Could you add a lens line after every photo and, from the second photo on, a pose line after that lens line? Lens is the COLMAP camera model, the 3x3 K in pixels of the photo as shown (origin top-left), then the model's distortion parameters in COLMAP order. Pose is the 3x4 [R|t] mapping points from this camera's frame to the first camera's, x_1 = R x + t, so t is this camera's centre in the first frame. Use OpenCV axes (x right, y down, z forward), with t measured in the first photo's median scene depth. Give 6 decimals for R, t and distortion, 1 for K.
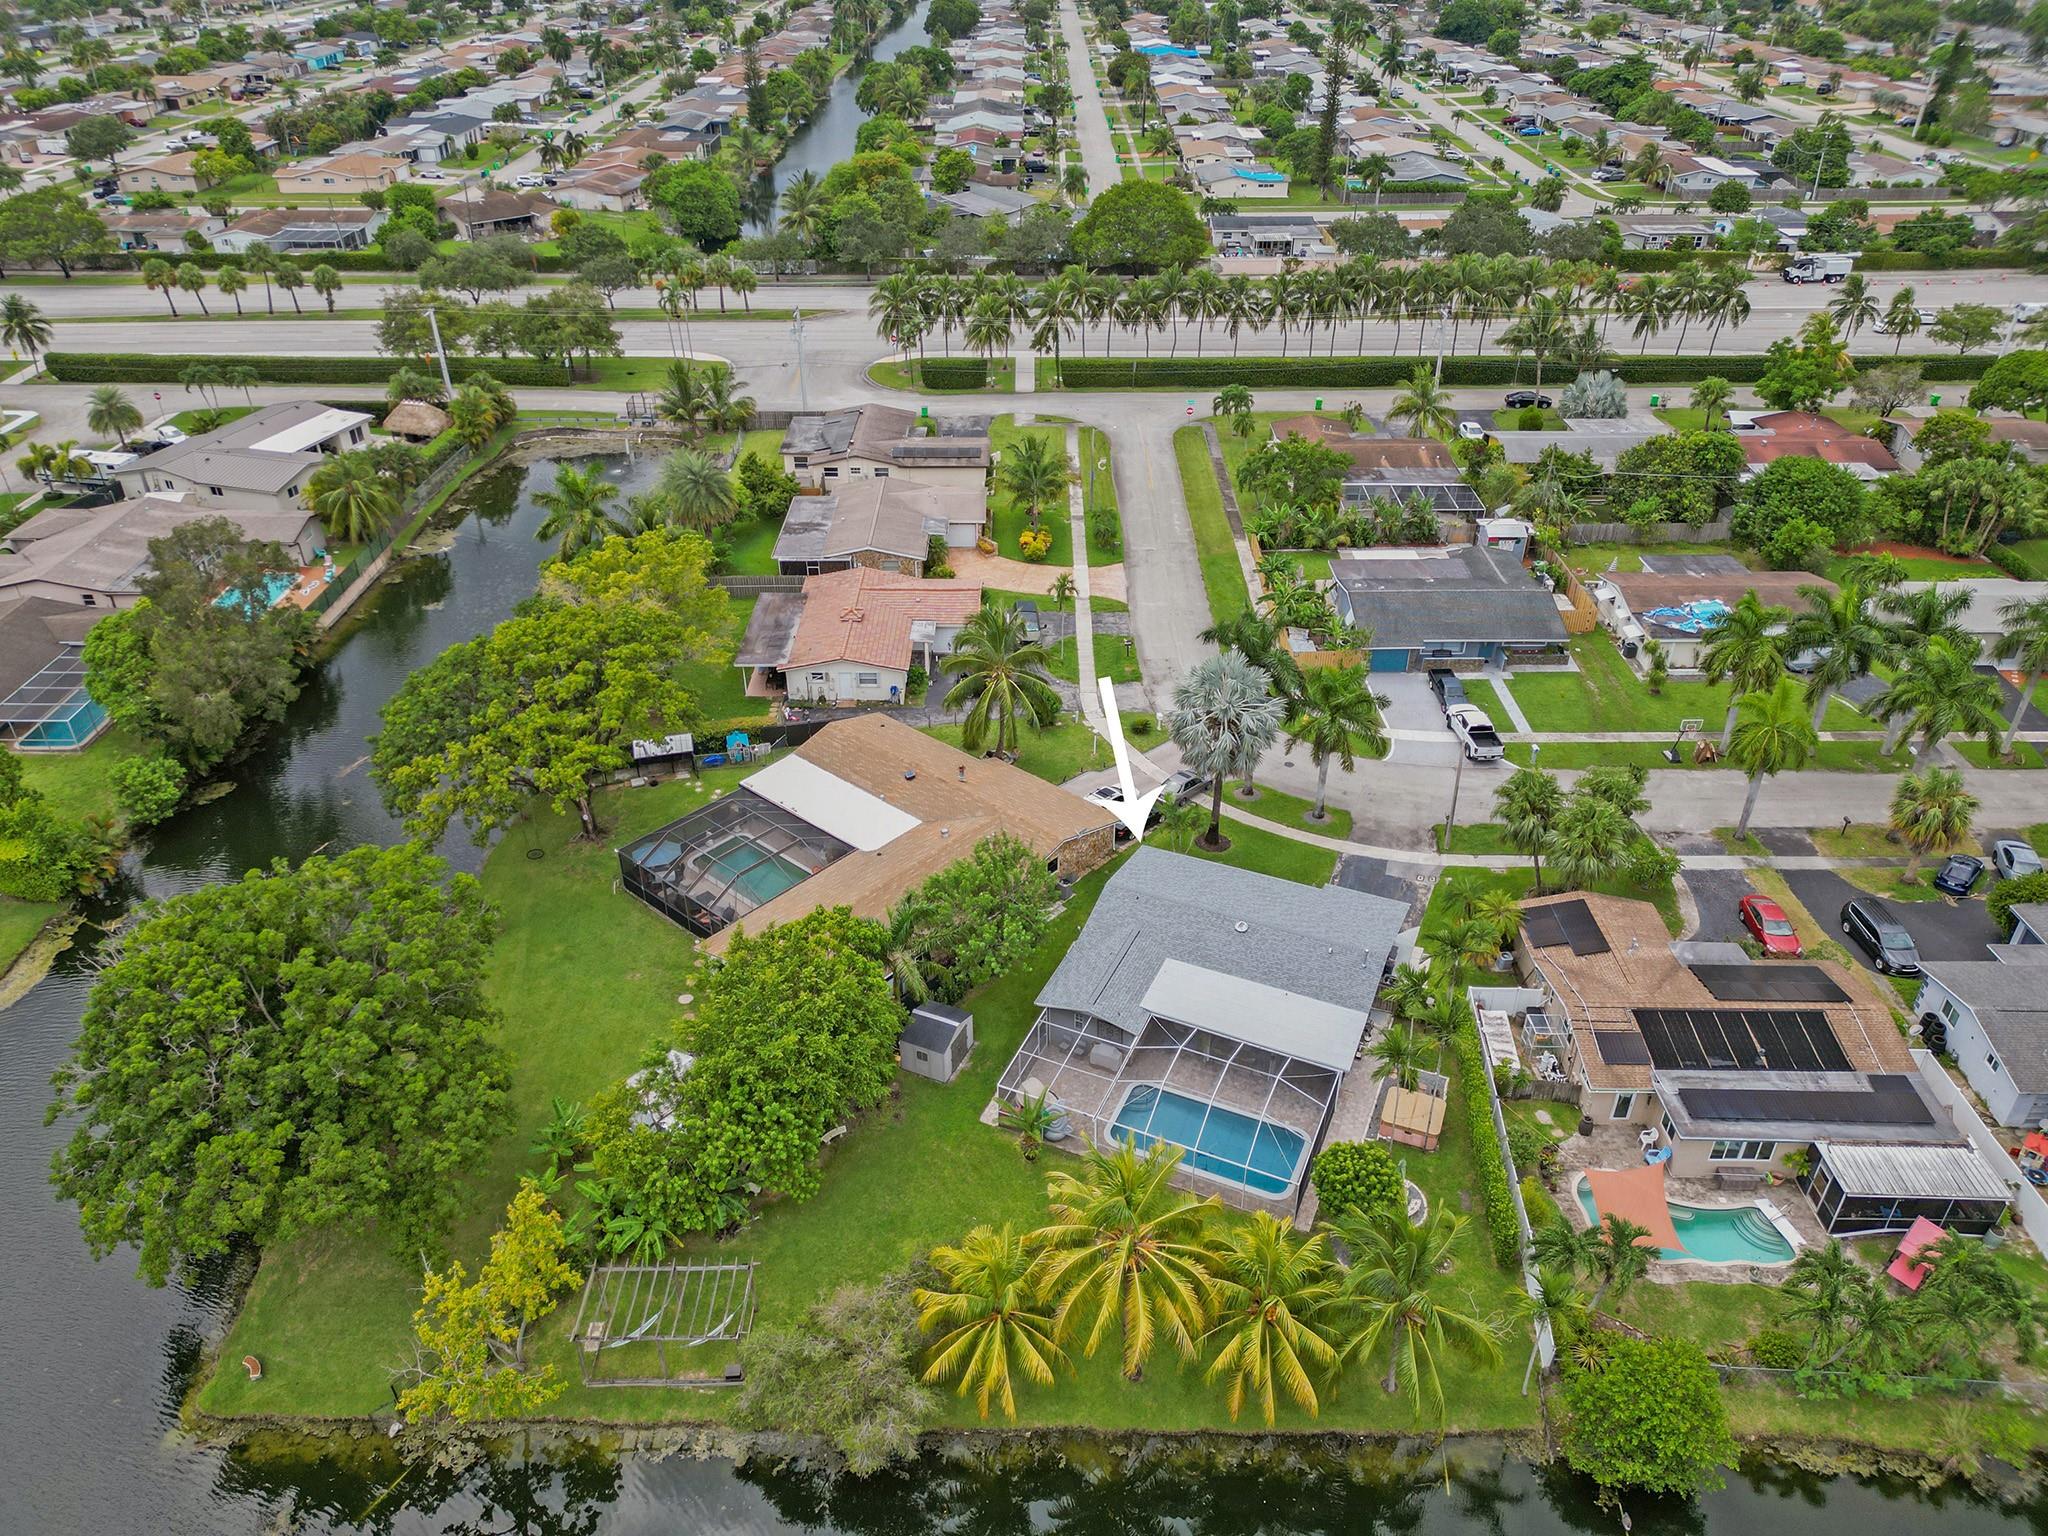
lens RADIAL K [[1430.9, 0, 1024.0], [0, 1430.9, 768.0], [0, 0, 1]] dist [0.087737, -0.088571]
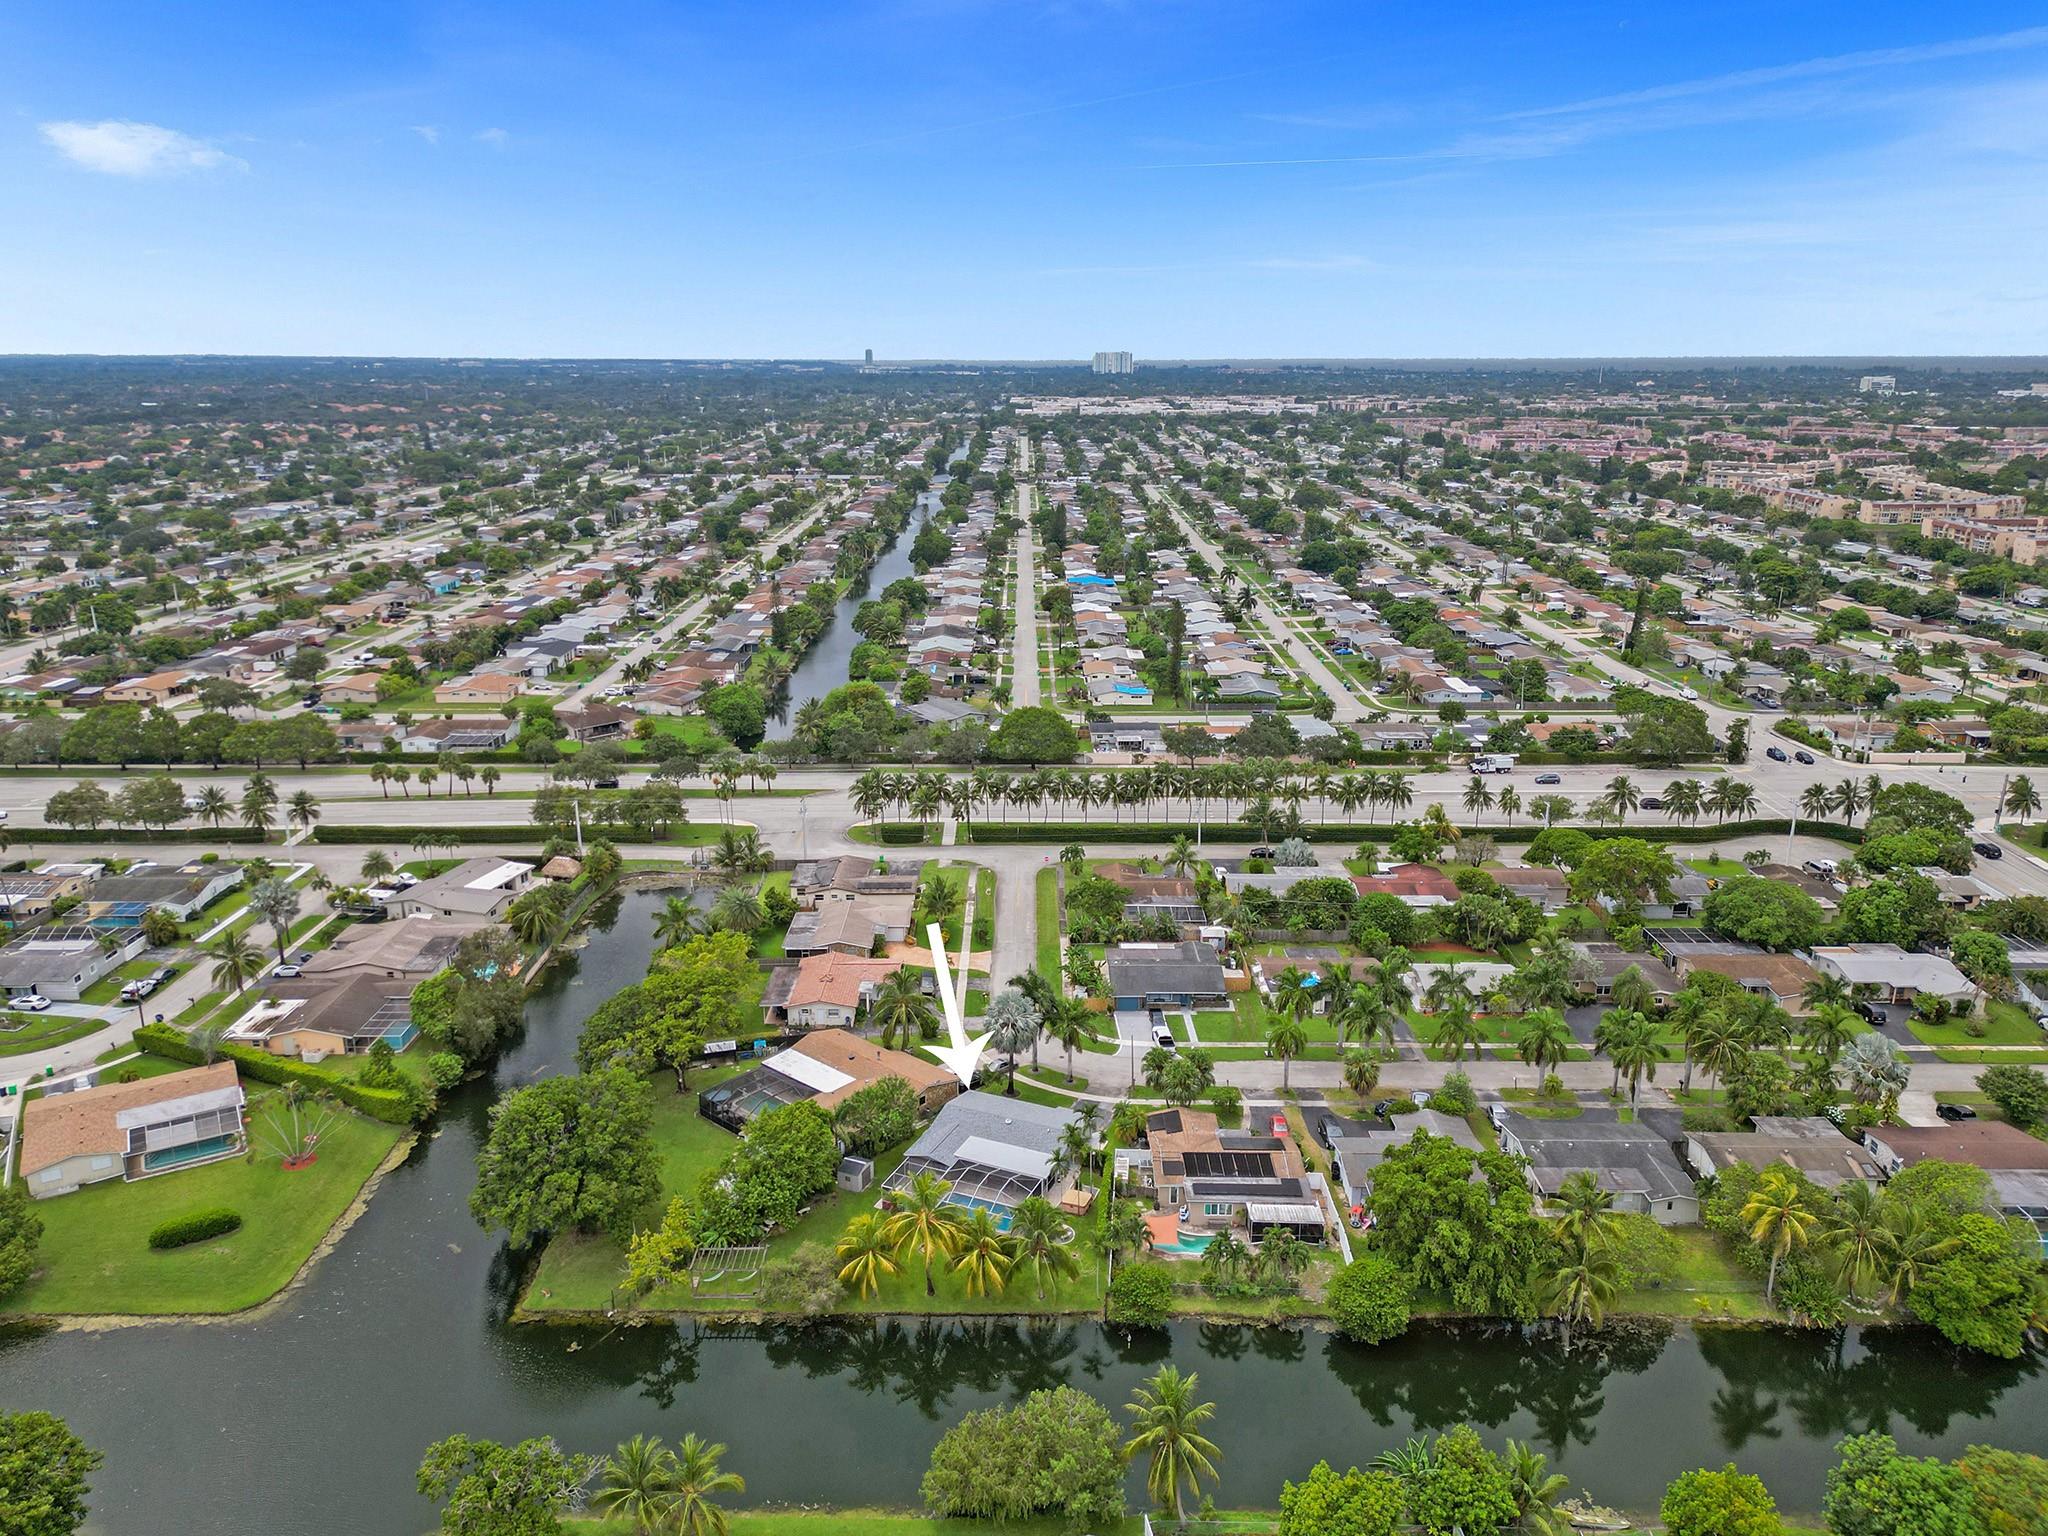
lens RADIAL K [[1430.9, 0, 1024.0], [0, 1430.9, 768.0], [0, 0, 1]] dist [0.087737, -0.088571]
pose [[0.999975, 0.000726, 0.006994, 0.081215], [0.001276, 0.959401, -0.282043, 0.105209], [-0.006915, 0.282045, 0.959376, -0.564903]]
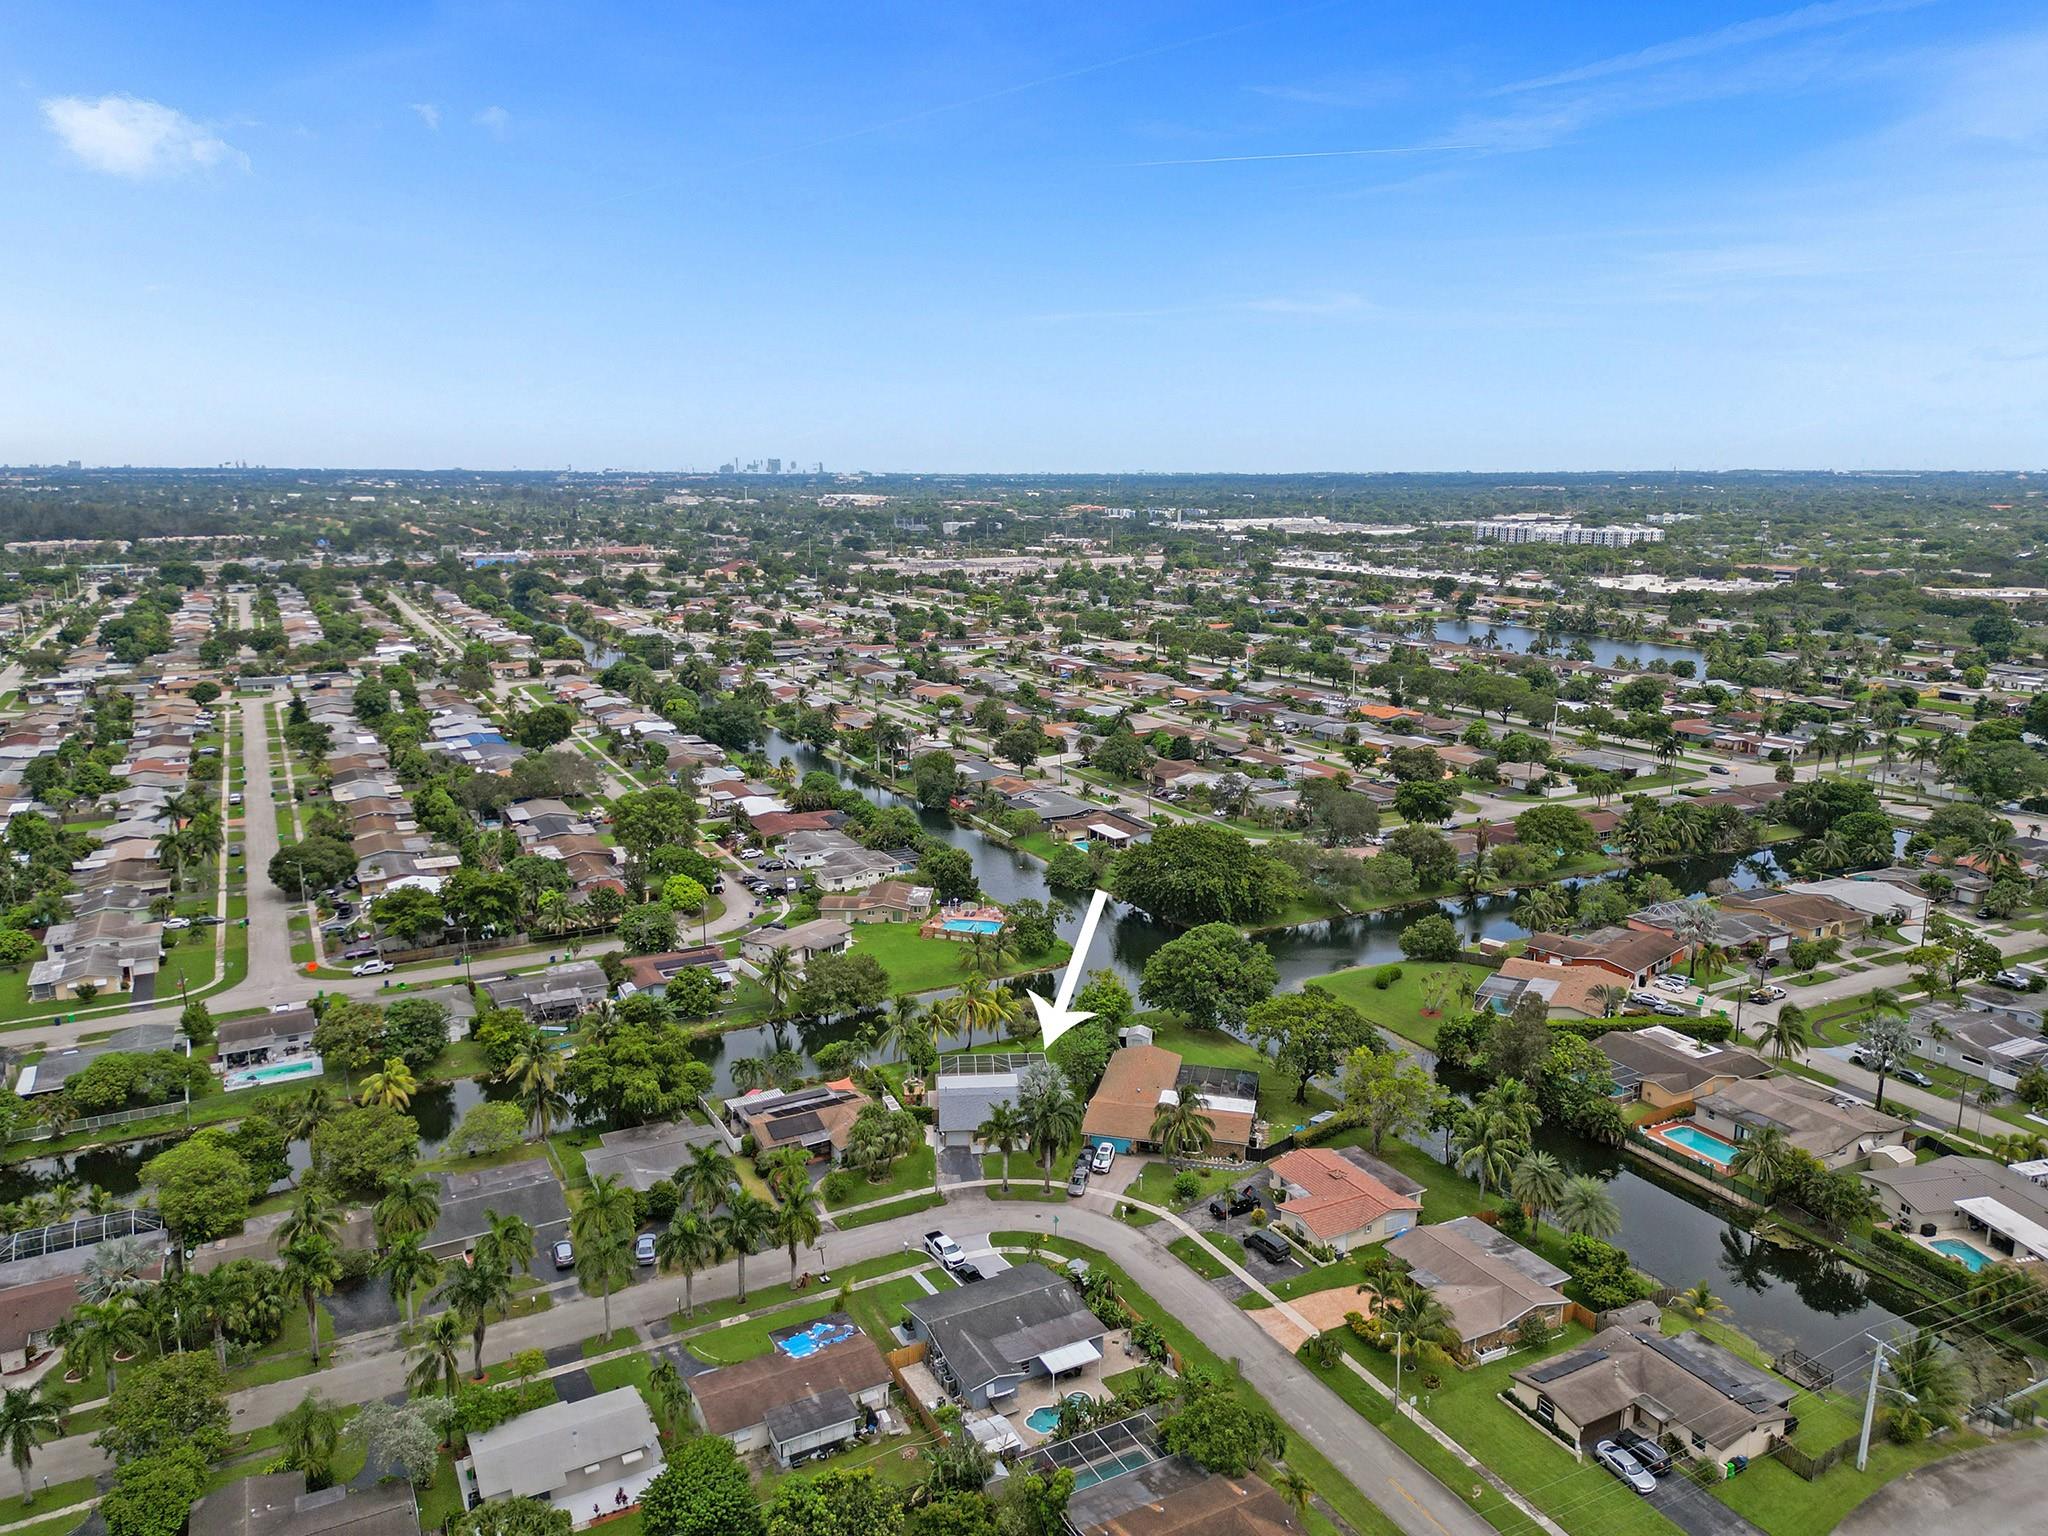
lens RADIAL K [[1430.9, 0, 1024.0], [0, 1430.9, 768.0], [0, 0, 1]] dist [0.087737, -0.088571]
pose [[-0.880410, 0.098844, -0.463798, 0.606448], [-0.253535, 0.728403, 0.636513, -0.945837], [0.400747, 0.677982, -0.616233, 1.097964]]
